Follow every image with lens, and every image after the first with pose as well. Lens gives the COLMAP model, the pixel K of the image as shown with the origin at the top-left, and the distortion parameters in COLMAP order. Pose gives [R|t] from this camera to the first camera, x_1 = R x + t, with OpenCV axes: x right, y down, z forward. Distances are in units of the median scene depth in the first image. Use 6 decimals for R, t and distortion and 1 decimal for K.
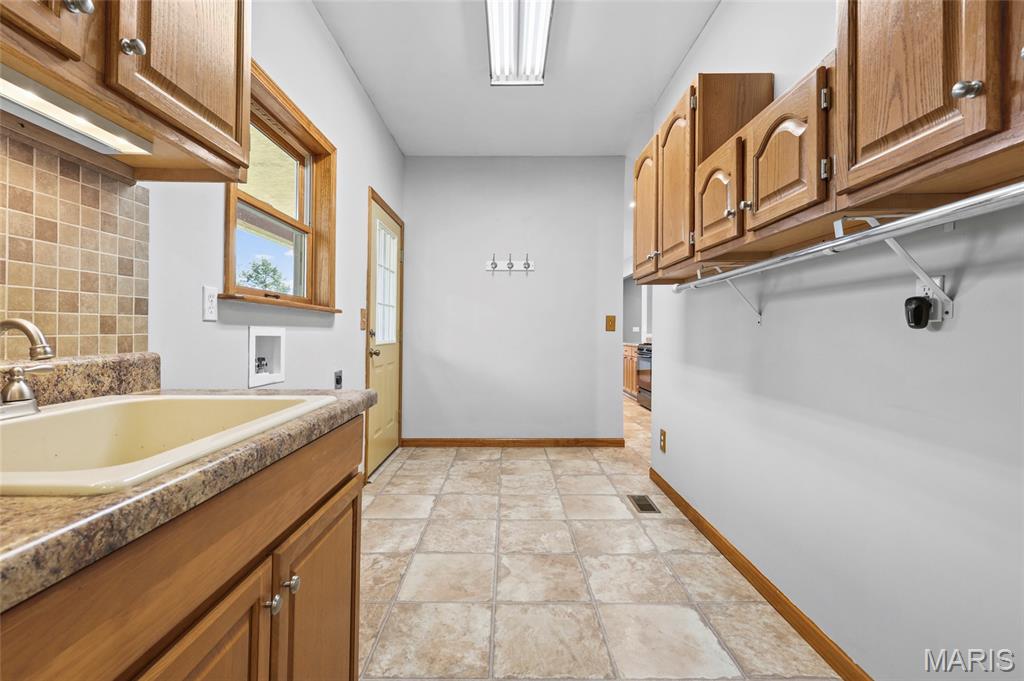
lens RADIAL K [[447.9, 0, 418.4], [0, 447.9, 306.1], [0, 0, 1]] dist [0.003842, 0.000521]
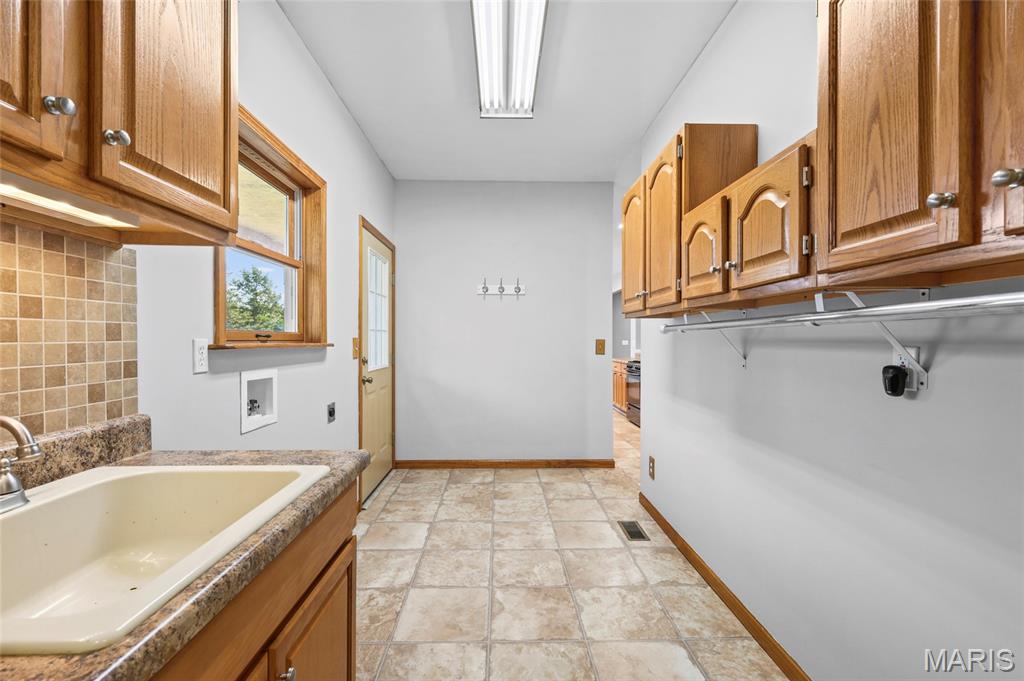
lens RADIAL K [[447.9, 0, 421.5], [0, 447.9, 251.9], [0, 0, 1]] dist [0.003842, 0.000521]
pose [[0.999643, -0.012113, 0.023823, 0.003364], [0.011761, 0.999821, 0.014833, -0.248418], [-0.023998, -0.014548, 0.999606, -0.000621]]
